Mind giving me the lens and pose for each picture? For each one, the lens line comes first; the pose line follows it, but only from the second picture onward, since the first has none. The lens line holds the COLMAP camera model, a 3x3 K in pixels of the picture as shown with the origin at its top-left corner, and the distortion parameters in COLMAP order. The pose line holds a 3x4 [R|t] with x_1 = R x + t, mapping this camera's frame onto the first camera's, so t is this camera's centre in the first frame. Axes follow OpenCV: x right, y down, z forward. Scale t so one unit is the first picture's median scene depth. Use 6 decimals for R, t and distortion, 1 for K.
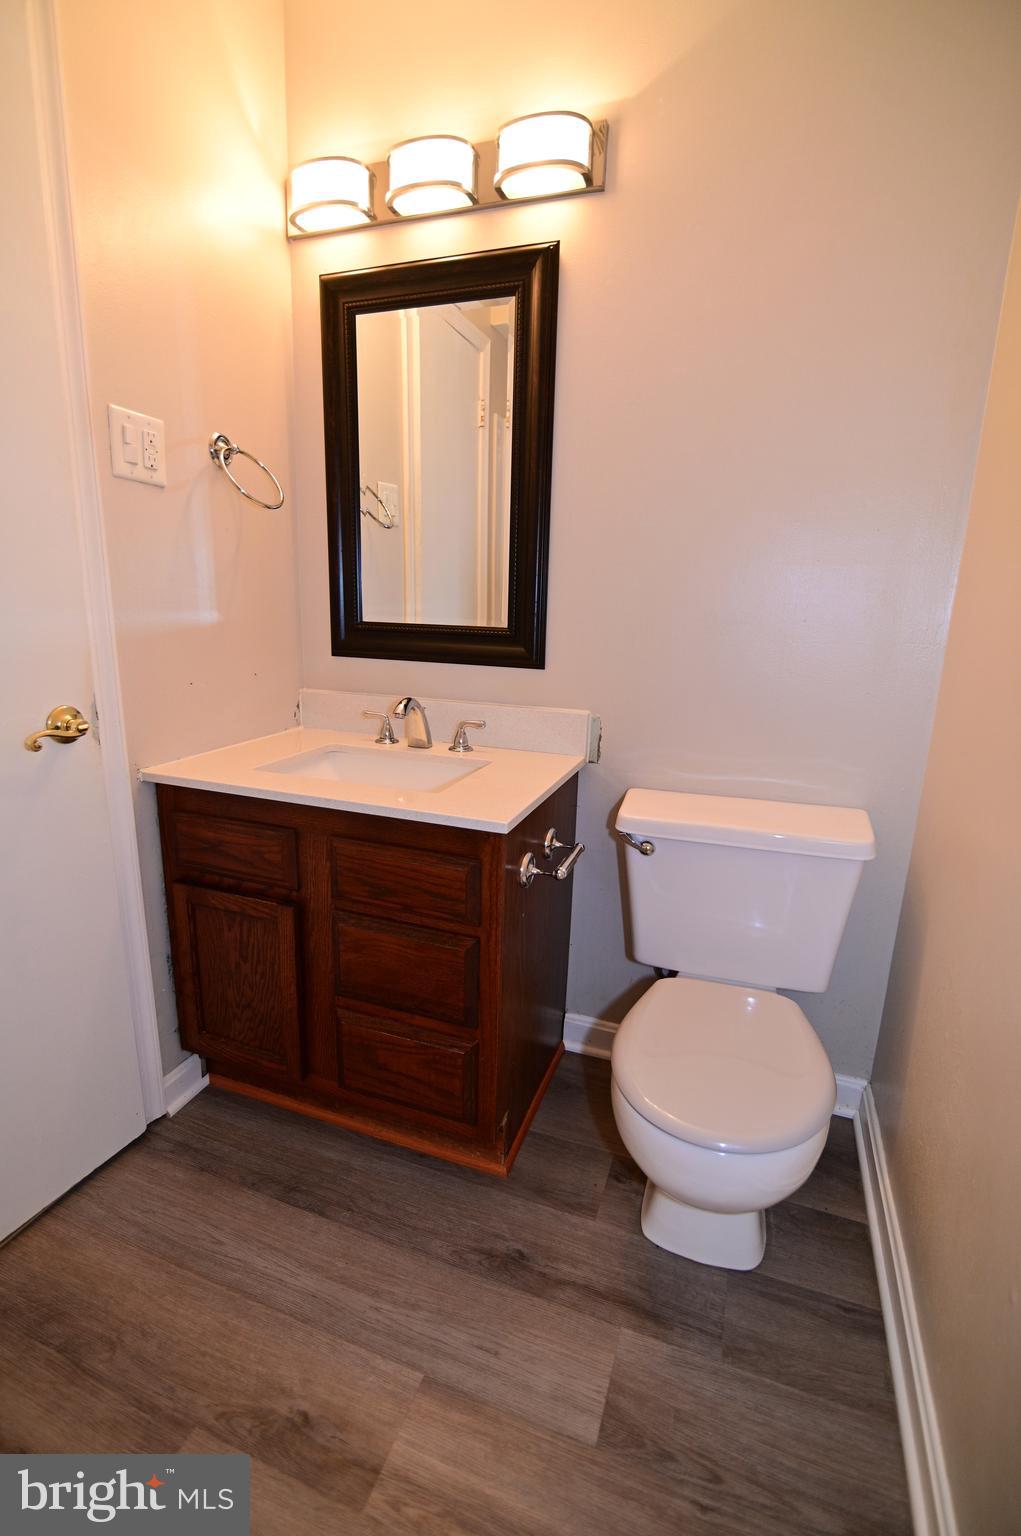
lens RADIAL K [[702.3, 0, 502.6], [0, 702.3, 769.3], [0, 0, 1]] dist [-0.022878, 0.002297]
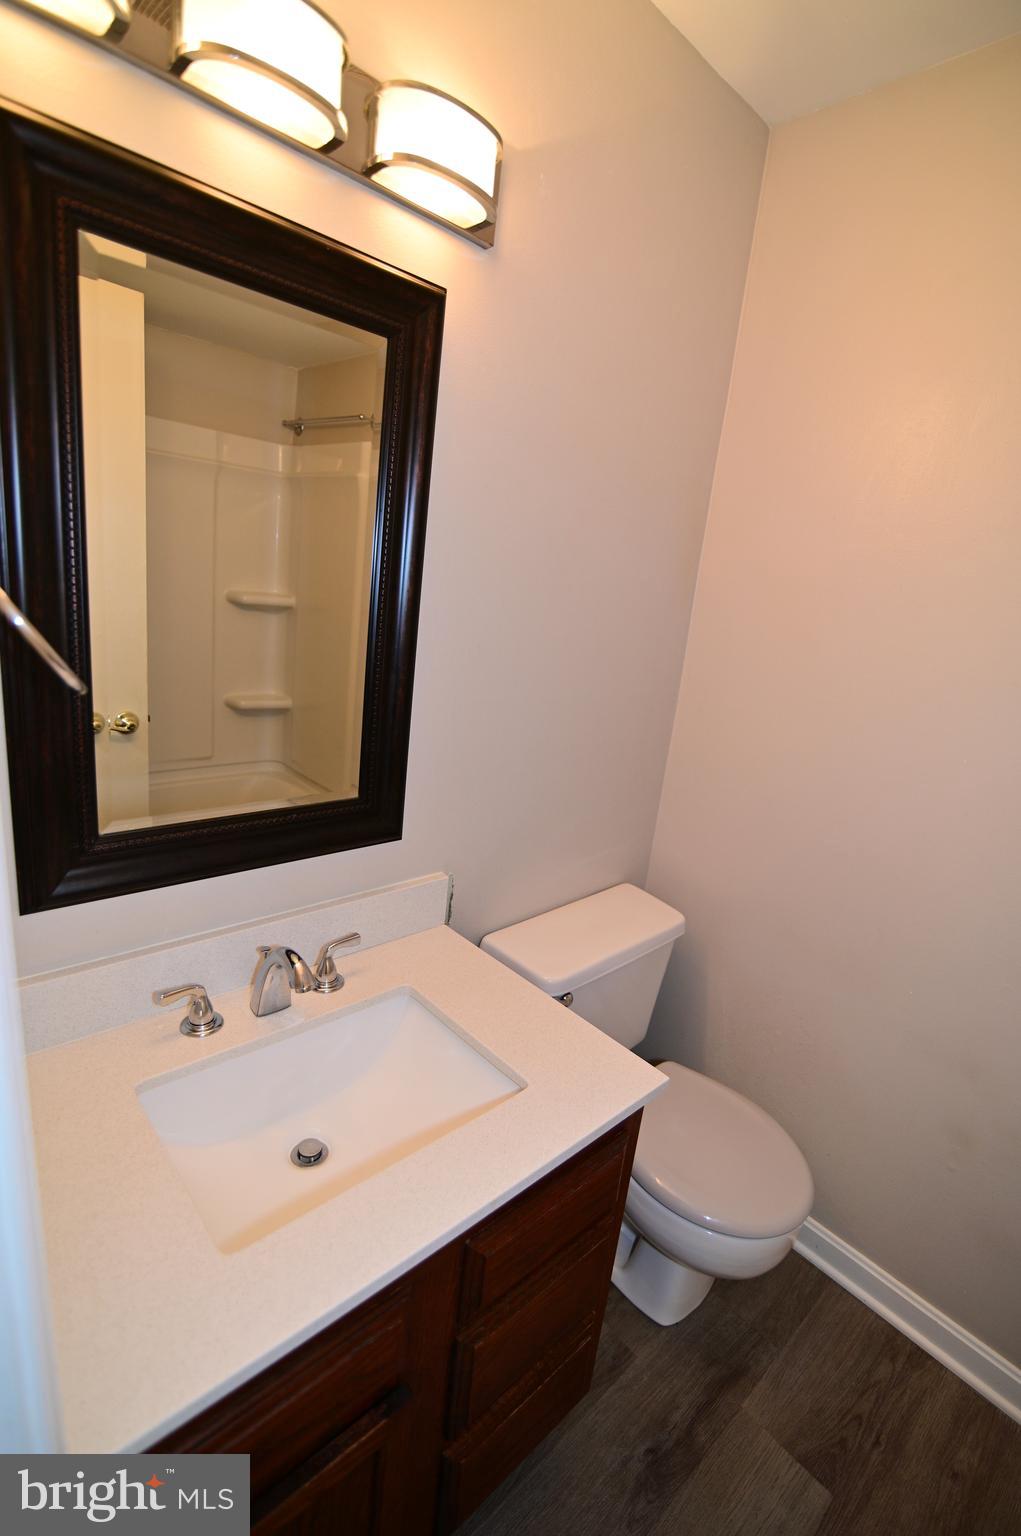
lens RADIAL K [[702.3, 0, 502.6], [0, 702.3, 769.3], [0, 0, 1]] dist [-0.022878, 0.002297]
pose [[0.459065, -0.212194, 0.862690, -0.688732], [0.120612, 0.976952, 0.176117, -0.435041], [-0.880178, 0.023201, 0.474077, 0.680970]]
